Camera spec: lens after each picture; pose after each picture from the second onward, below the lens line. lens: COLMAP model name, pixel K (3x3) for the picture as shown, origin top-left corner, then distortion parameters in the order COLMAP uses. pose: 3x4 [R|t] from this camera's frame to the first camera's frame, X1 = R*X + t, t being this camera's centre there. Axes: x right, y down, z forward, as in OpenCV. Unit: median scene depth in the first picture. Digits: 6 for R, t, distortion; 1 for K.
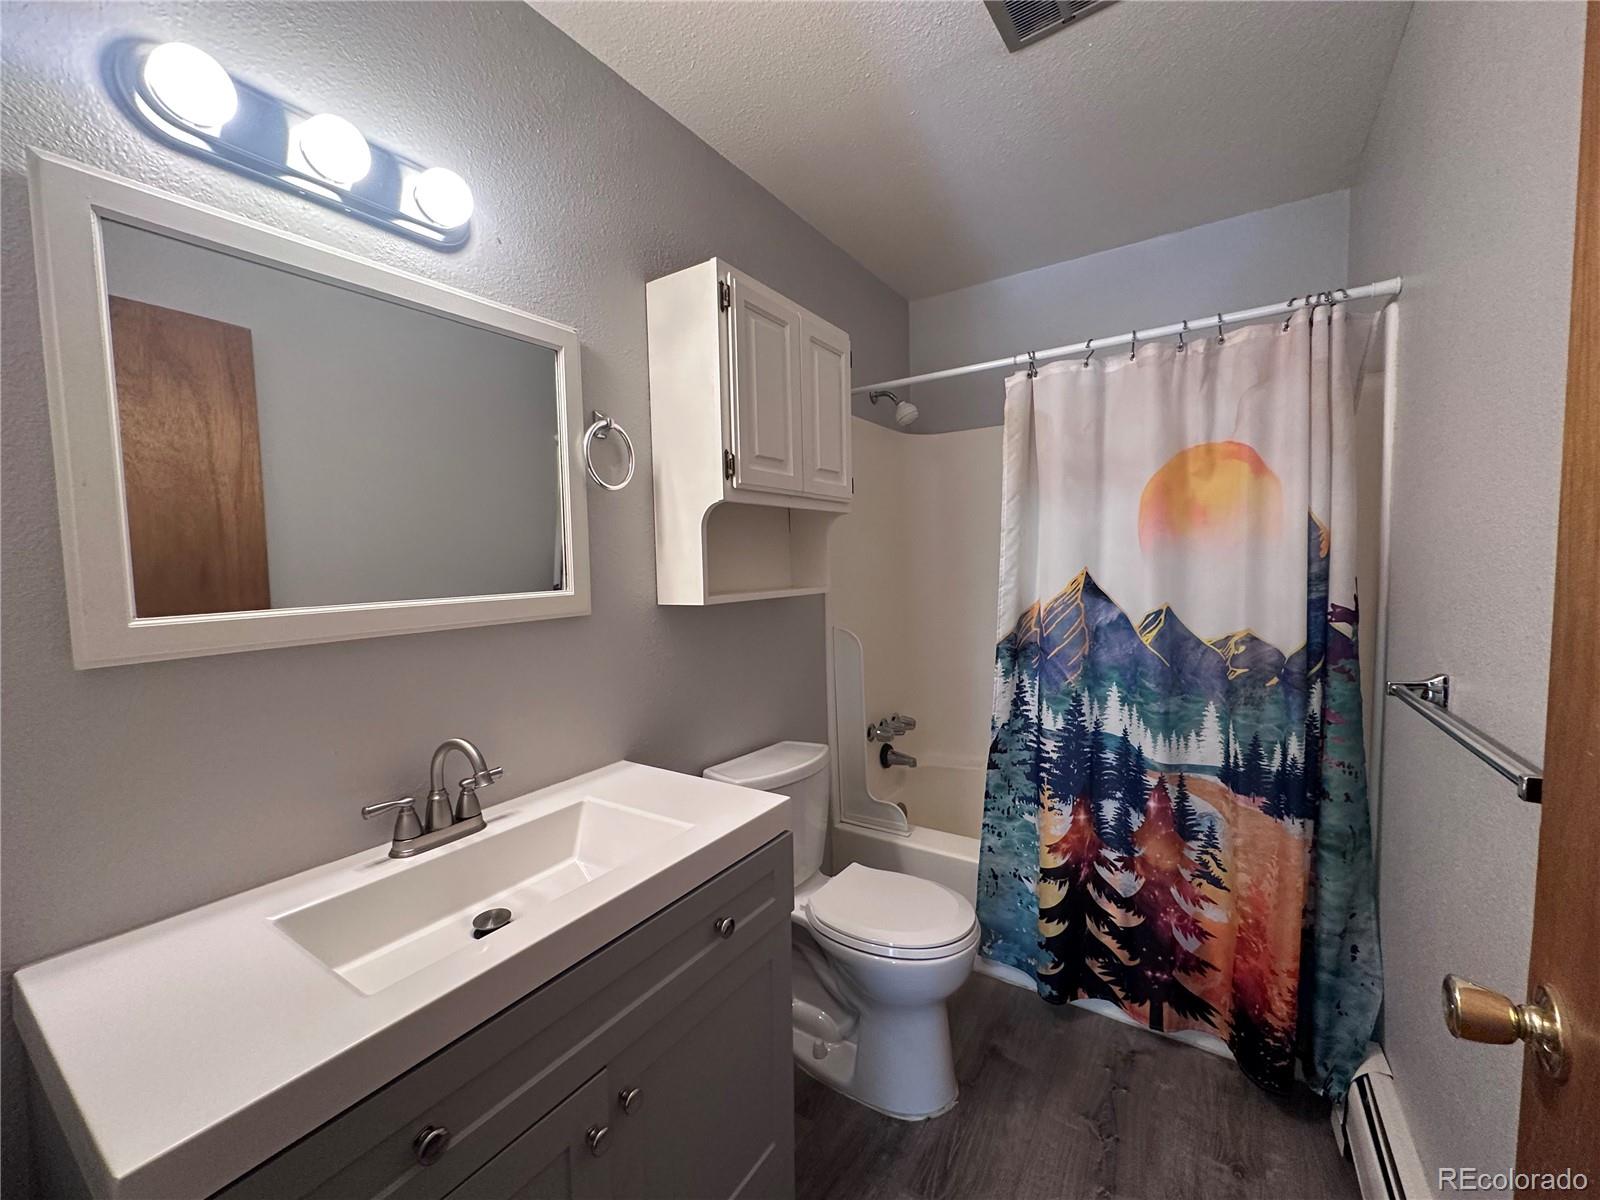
lens RADIAL K [[641.9, 0, 800.0], [0, 641.9, 600.0], [0, 0, 1]] dist [-0.000665, 0.000205]
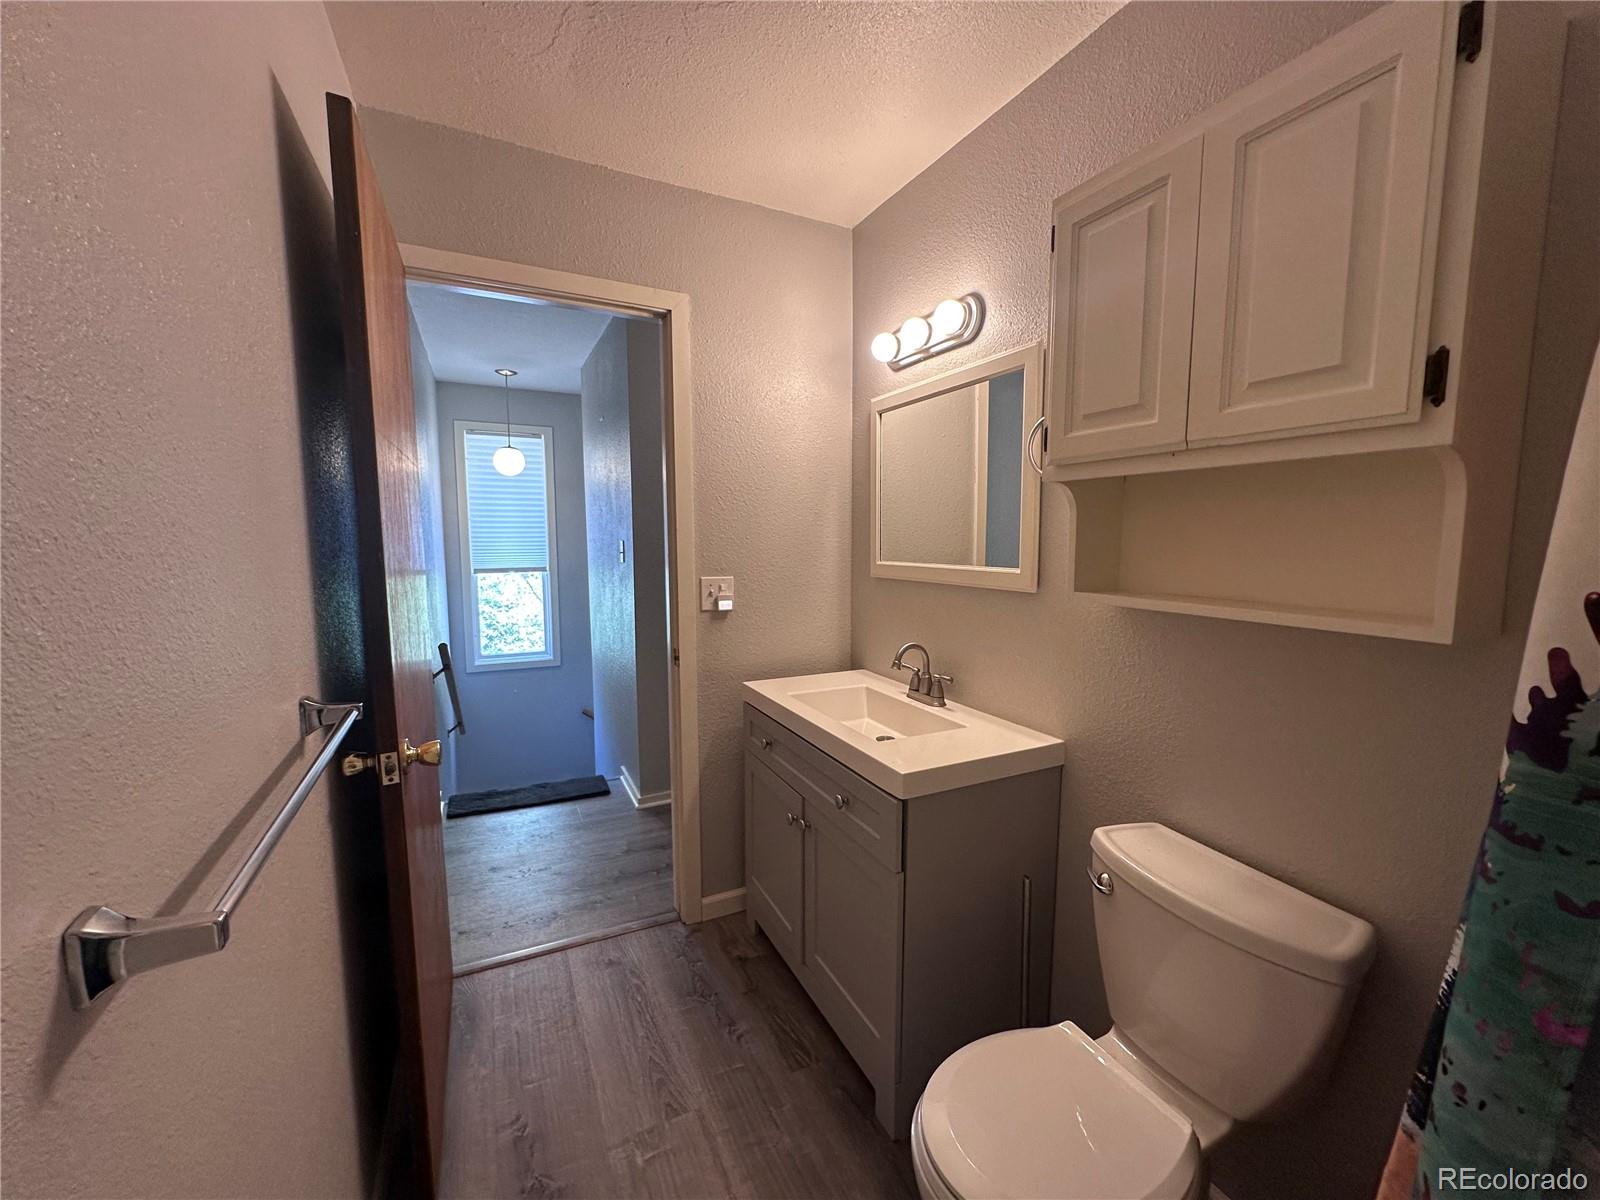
lens RADIAL K [[641.9, 0, 800.0], [0, 641.9, 600.0], [0, 0, 1]] dist [-0.000665, 0.000205]
pose [[-0.506185, 0.110584, -0.855305, 1.014062], [-0.041641, 0.987455, 0.152314, -0.142996], [0.861419, 0.112715, -0.495230, 1.436130]]
